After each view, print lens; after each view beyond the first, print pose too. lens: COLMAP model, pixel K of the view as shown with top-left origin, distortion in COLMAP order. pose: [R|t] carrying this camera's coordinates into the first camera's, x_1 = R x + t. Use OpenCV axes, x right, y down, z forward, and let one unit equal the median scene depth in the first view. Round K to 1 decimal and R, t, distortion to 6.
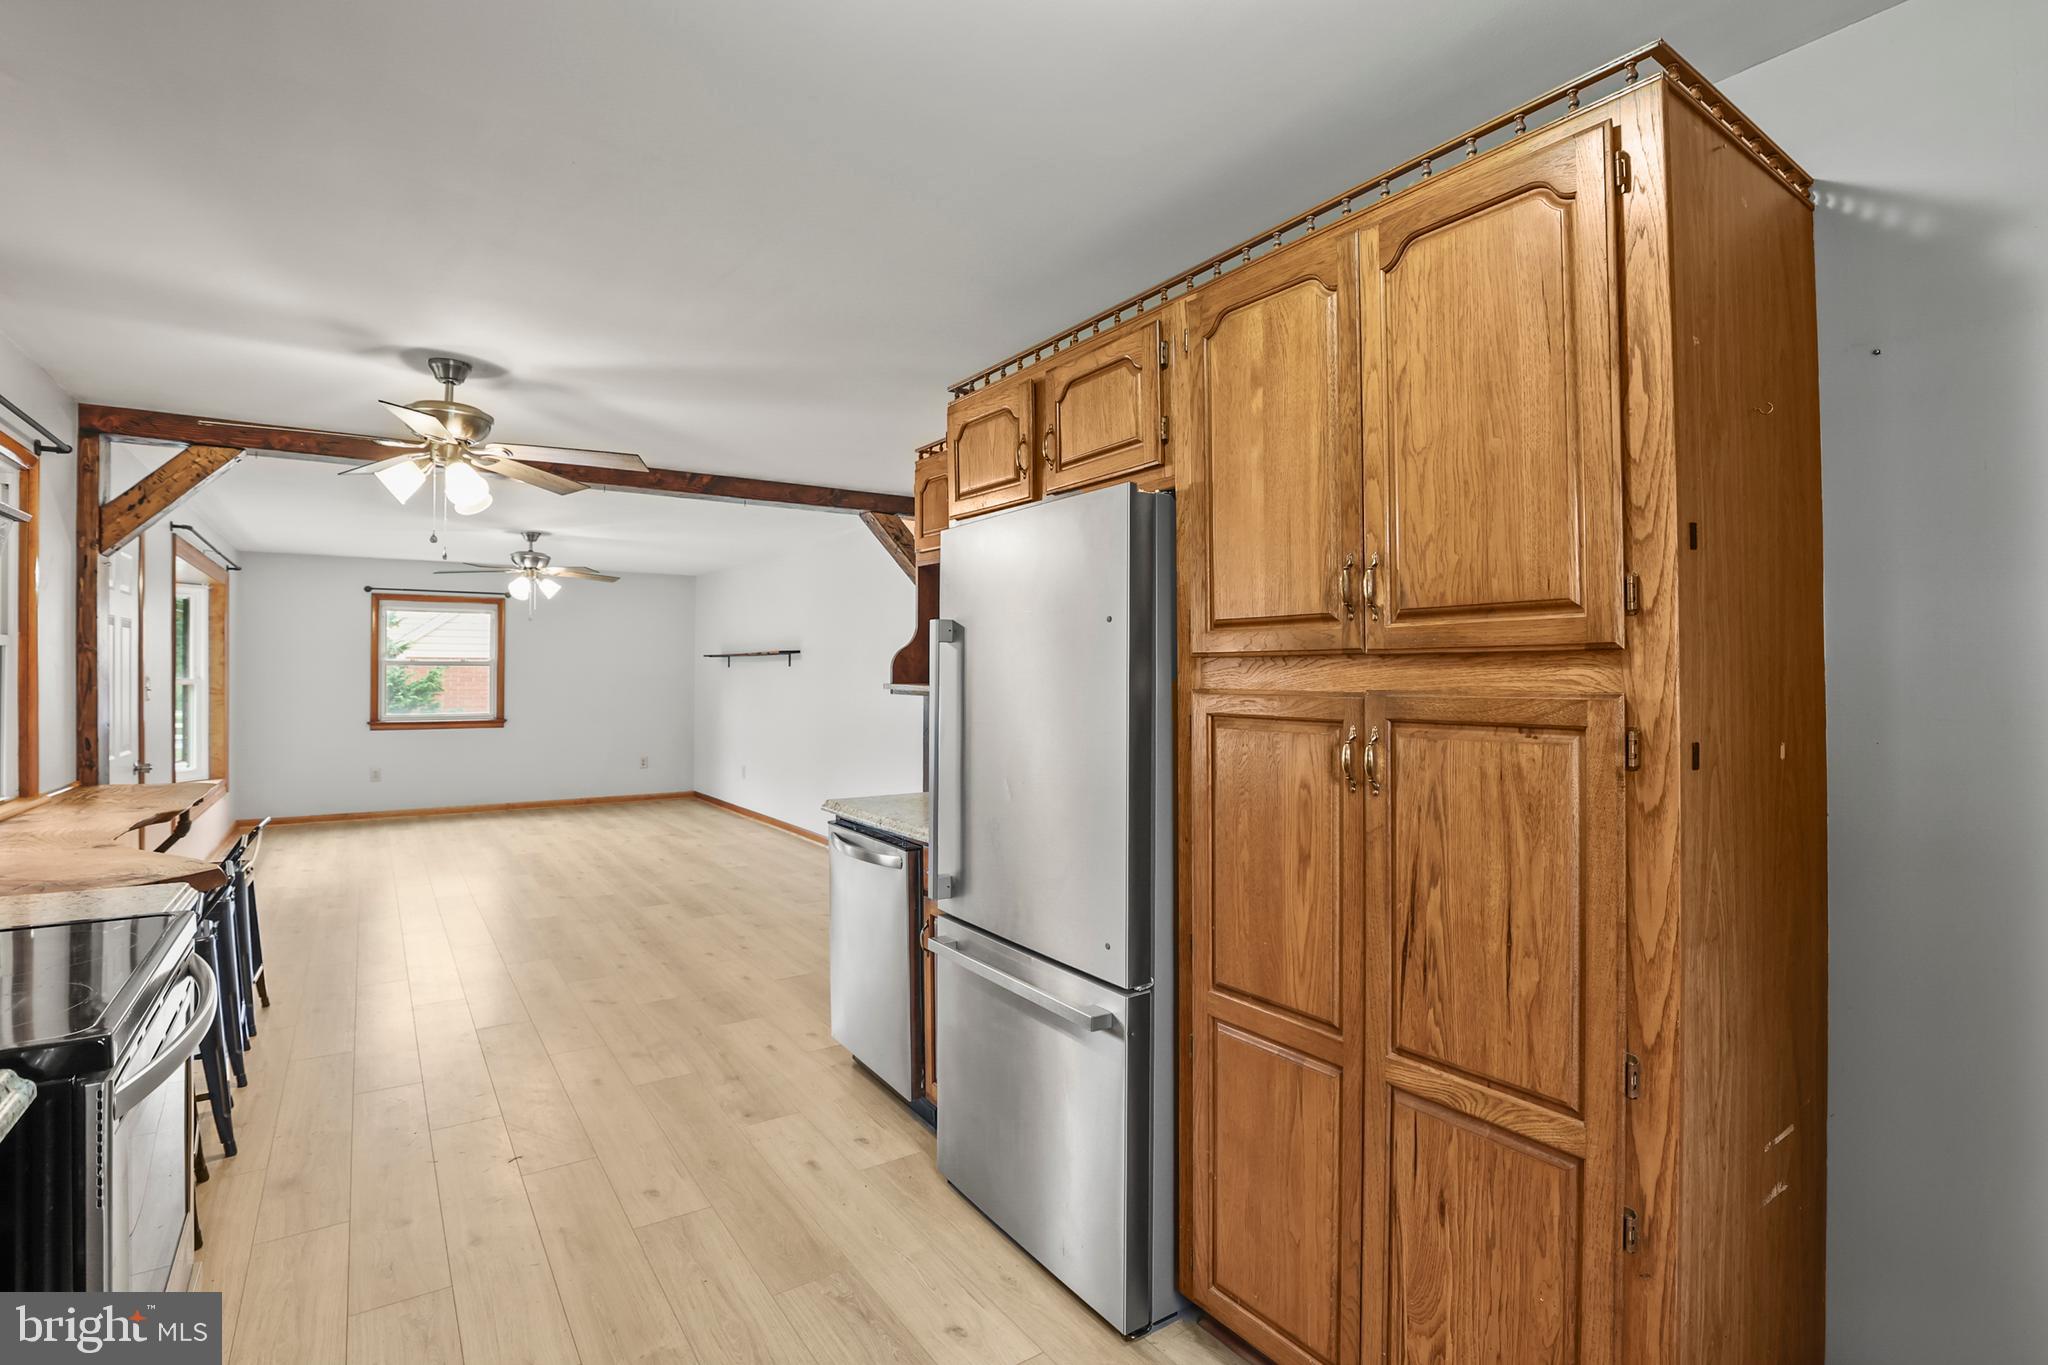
lens RADIAL K [[956.4, 0, 1014.0], [0, 956.4, 662.4], [0, 0, 1]] dist [-0.037866, 0.005626]
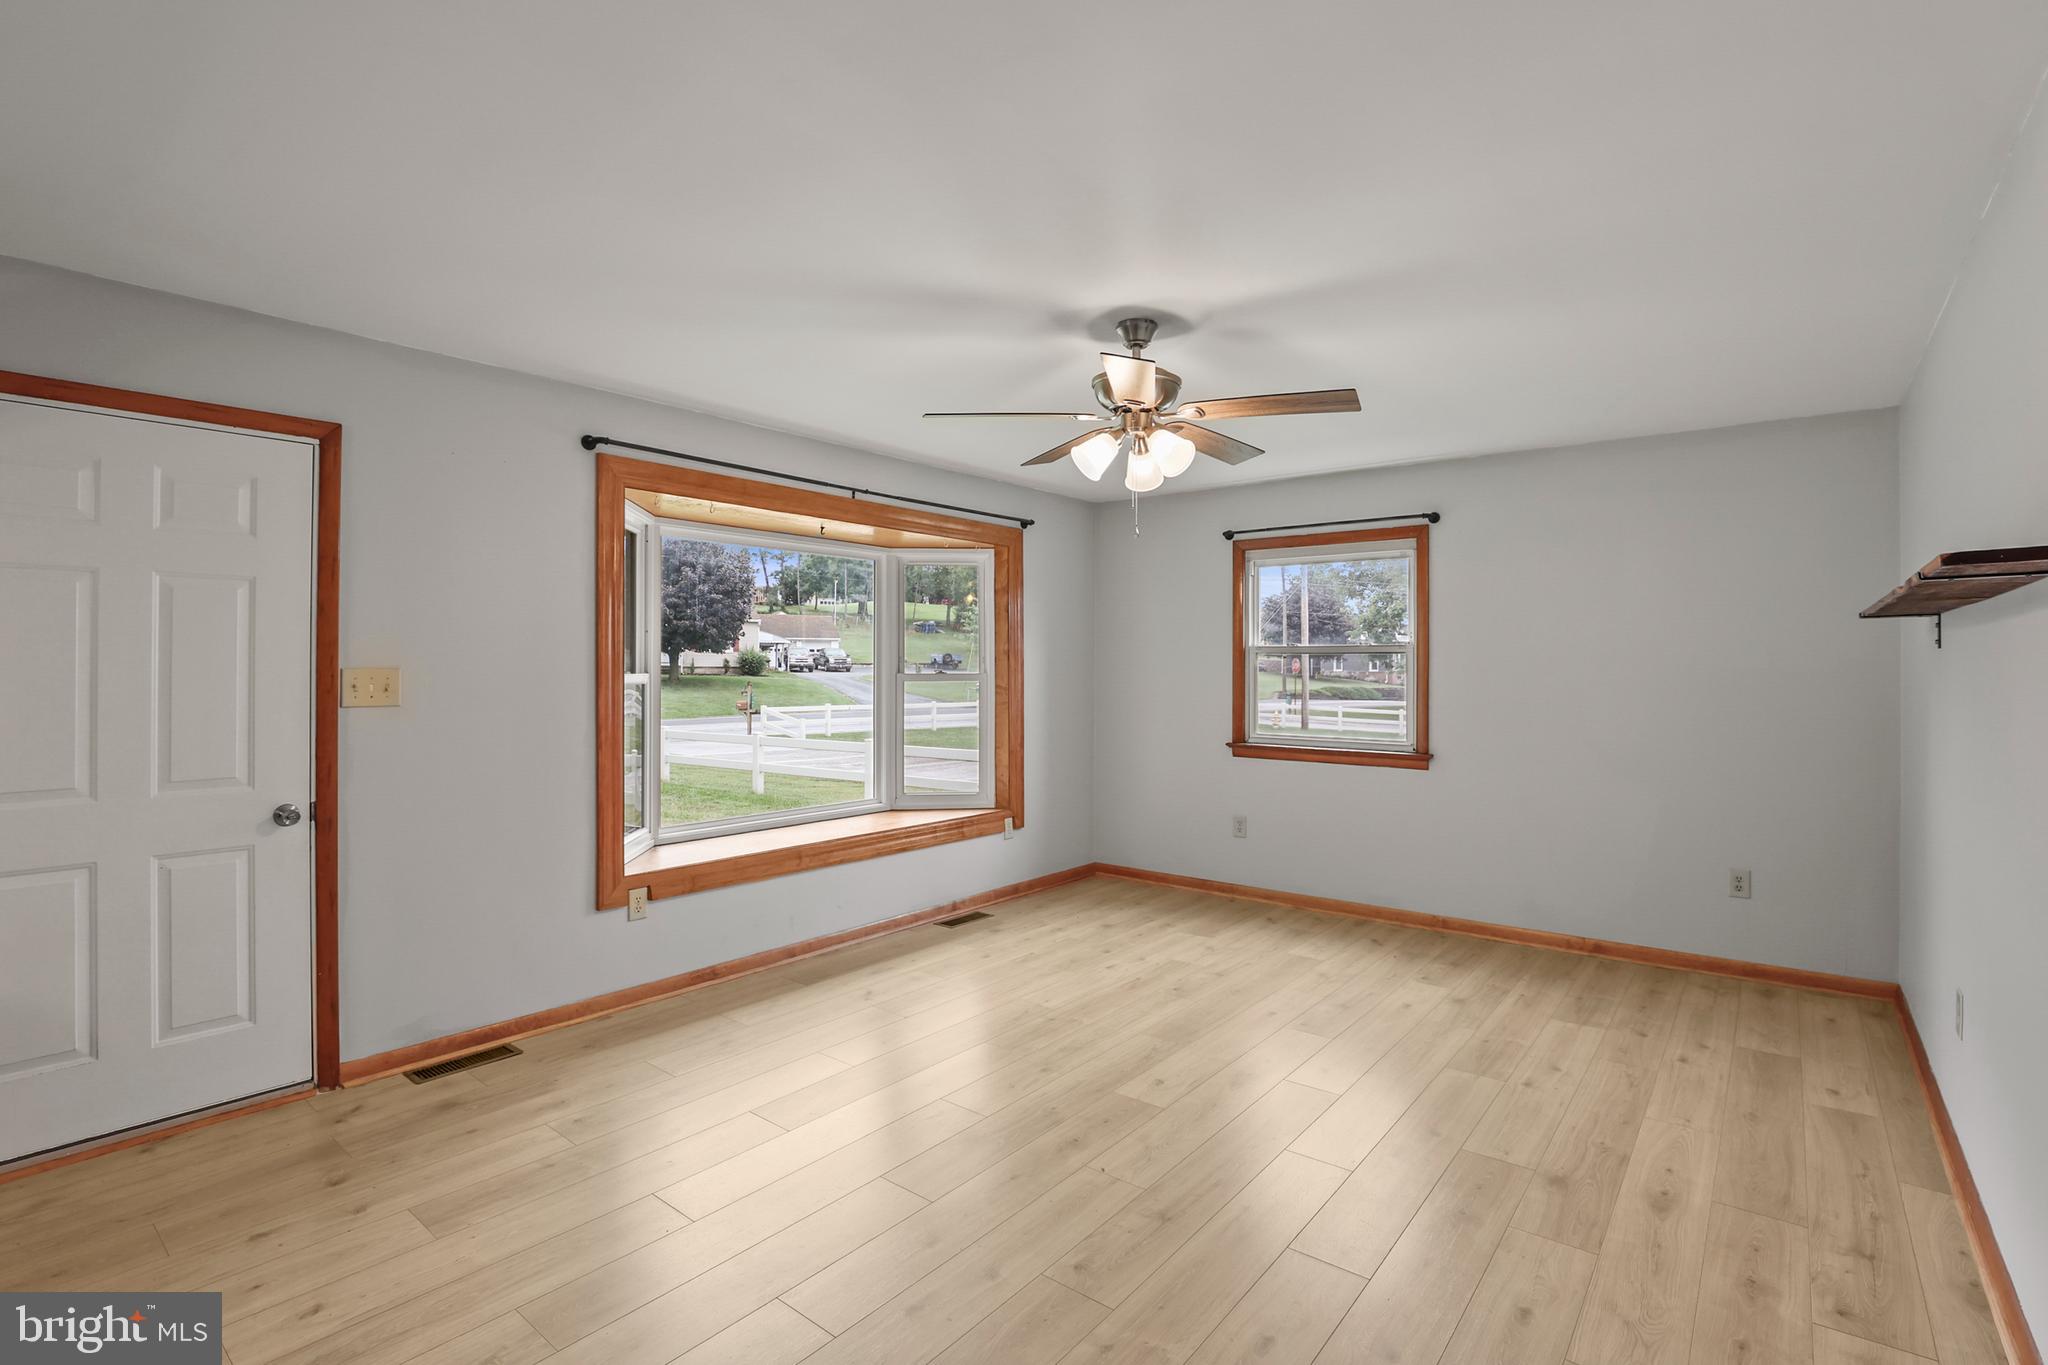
lens RADIAL K [[956.4, 0, 1023.4], [0, 956.4, 669.6], [0, 0, 1]] dist [-0.037866, 0.005626]
pose [[0.286627, 0.005927, -0.958024, -0.121271], [0.007151, 0.999940, 0.008326, 0.008256], [0.958016, -0.009238, 0.286567, 0.792561]]
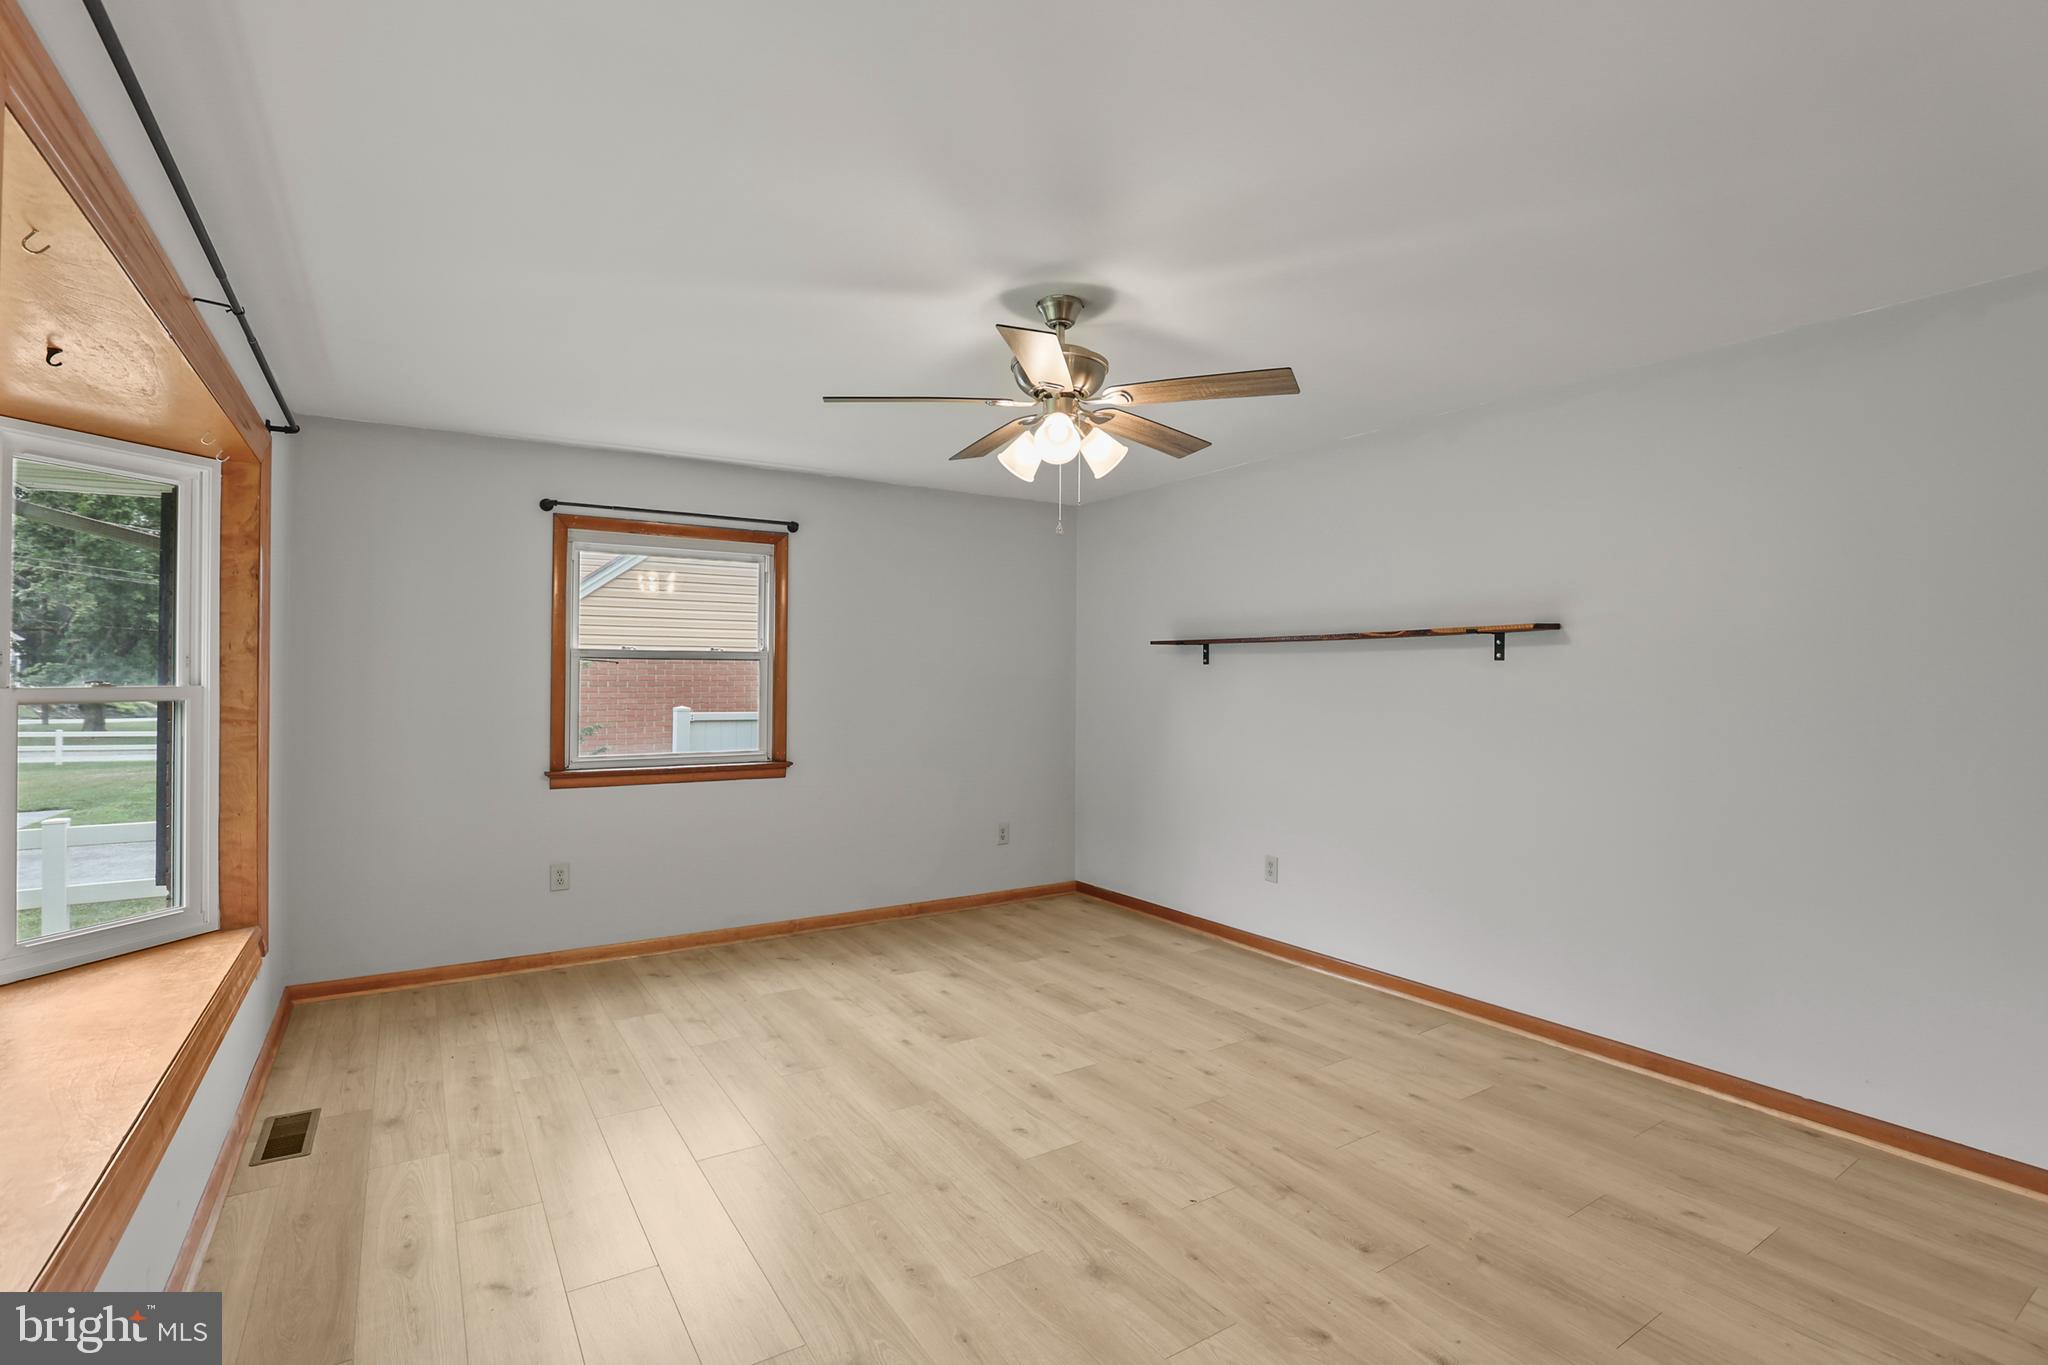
lens RADIAL K [[956.4, 0, 1024.7], [0, 956.4, 663.7], [0, 0, 1]] dist [-0.037866, 0.005626]
pose [[0.999550, 0.002359, -0.029897, -0.488153], [-0.002454, 0.999992, -0.003135, 0.008129], [0.029889, 0.003207, 0.999548, 0.589591]]
